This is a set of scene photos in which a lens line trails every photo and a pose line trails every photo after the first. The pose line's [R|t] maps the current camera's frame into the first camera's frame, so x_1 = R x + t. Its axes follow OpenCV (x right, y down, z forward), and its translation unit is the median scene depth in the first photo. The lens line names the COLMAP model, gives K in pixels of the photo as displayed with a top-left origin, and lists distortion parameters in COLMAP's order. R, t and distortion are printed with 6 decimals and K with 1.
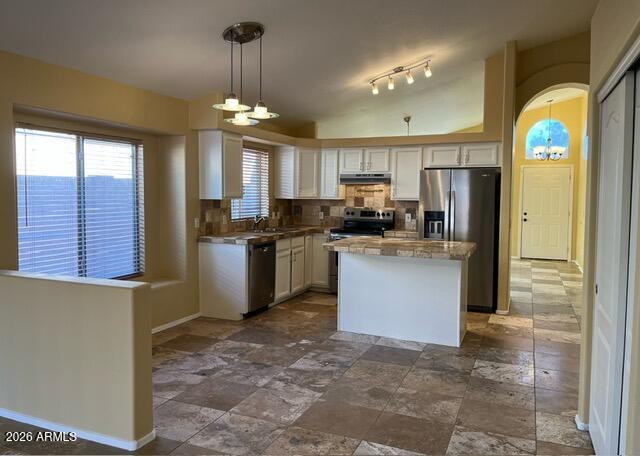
lens RADIAL K [[503.9, 0, 298.3], [0, 503.9, 220.8], [0, 0, 1]] dist [0.040768, -0.040724]
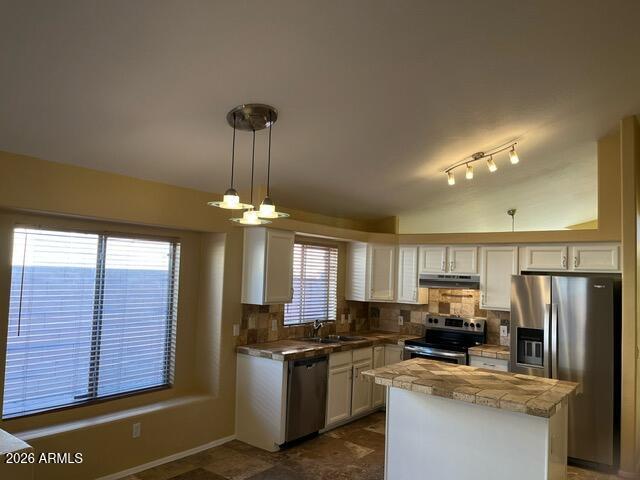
lens RADIAL K [[487.9, 0, 315.4], [0, 487.9, 242.8], [0, 0, 1]] dist [0.059053, -0.066300]
pose [[0.972692, 0.011895, -0.231794, 0.122663], [-0.040521, 0.992051, -0.119133, -0.047603], [0.228534, 0.125272, 0.965442, 0.170675]]
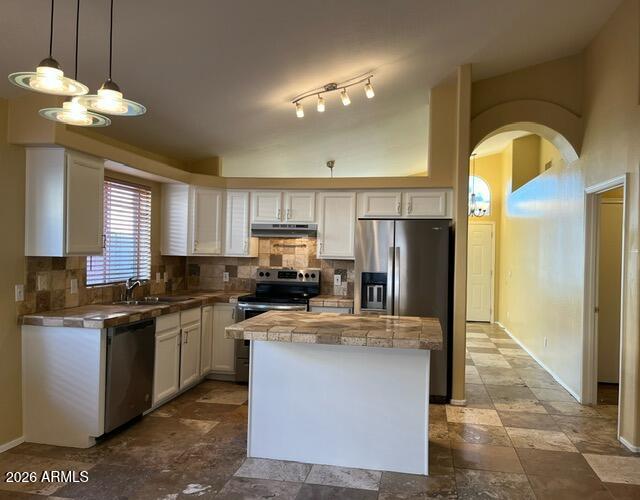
lens RADIAL K [[507.0, 0, 337.7], [0, 507.0, 251.4], [0, 0, 1]] dist [0.064461, -0.067709]
pose [[0.967010, 0.010725, 0.254514, 0.016189], [0.001958, 0.998771, -0.049525, -0.014231], [-0.254733, 0.048390, 0.965800, 0.265322]]
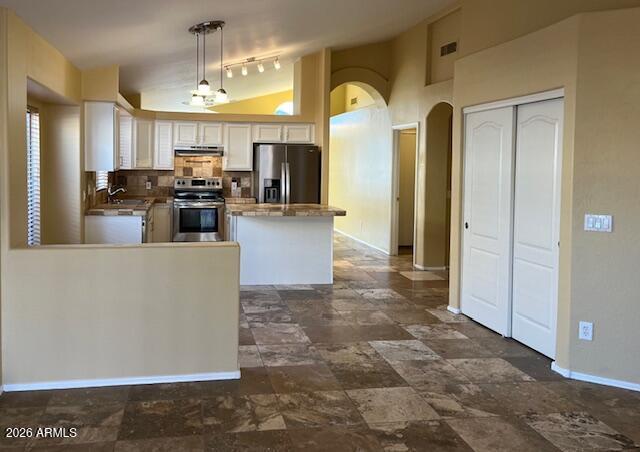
lens RADIAL K [[546.0, 0, 276.6], [0, 546.0, 189.2], [0, 0, 1]] dist [0.033050, -0.031241]
pose [[0.833507, -0.025060, 0.551940, -0.442112], [0.024373, 0.999666, 0.008582, -0.007812], [-0.551971, 0.006299, 0.833840, -0.077952]]
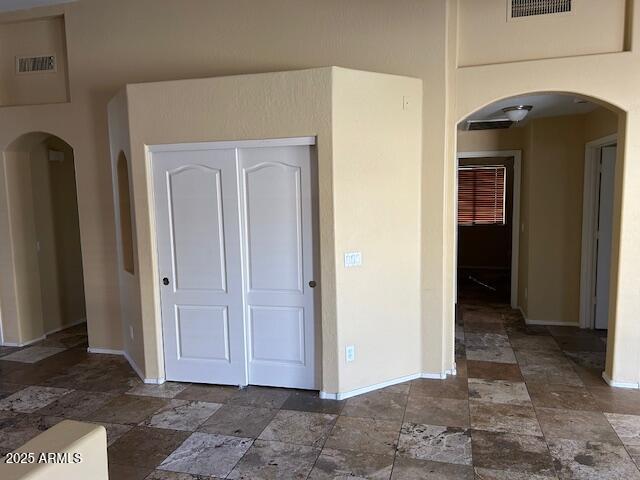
lens RADIAL K [[487.9, 0, 321.6], [0, 487.9, 239.2], [0, 0, 1]] dist [0.059053, -0.066300]
pose [[-0.168705, -0.117074, 0.978689, -0.413902], [0.073255, 0.988686, 0.130898, -0.068711], [-0.982941, 0.093777, -0.158220, 0.369517]]
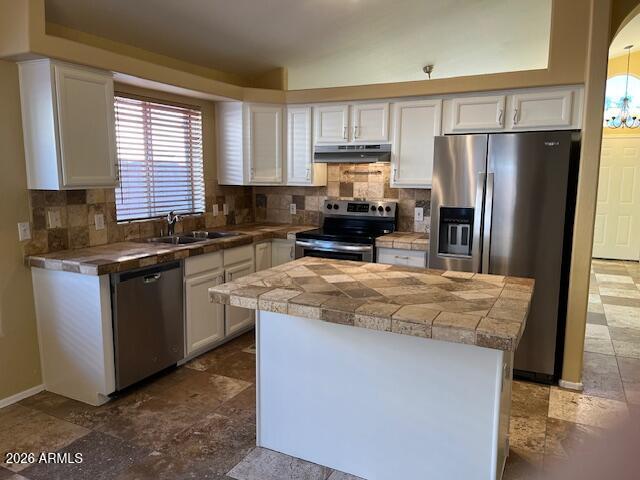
lens RADIAL K [[487.9, 0, 319.7], [0, 487.9, 244.9], [0, 0, 1]] dist [0.059053, -0.066300]
pose [[0.999241, 0.003247, -0.038820, 0.136114], [0.000320, 0.995802, 0.091538, -0.028698], [0.038954, -0.091481, 0.995045, 0.437736]]
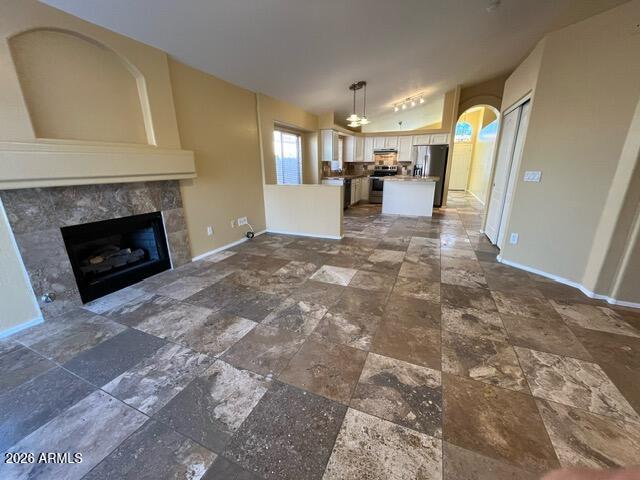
lens RADIAL K [[261.3, 0, 321.6], [0, 261.3, 243.7], [0, 0, 1]] dist [0.001294, -0.000028]
pose [[0.999595, -0.023501, 0.016048, -0.211228], [0.019091, 0.971984, 0.234270, 0.044127], [-0.021104, -0.233869, 0.972039, -0.258309]]
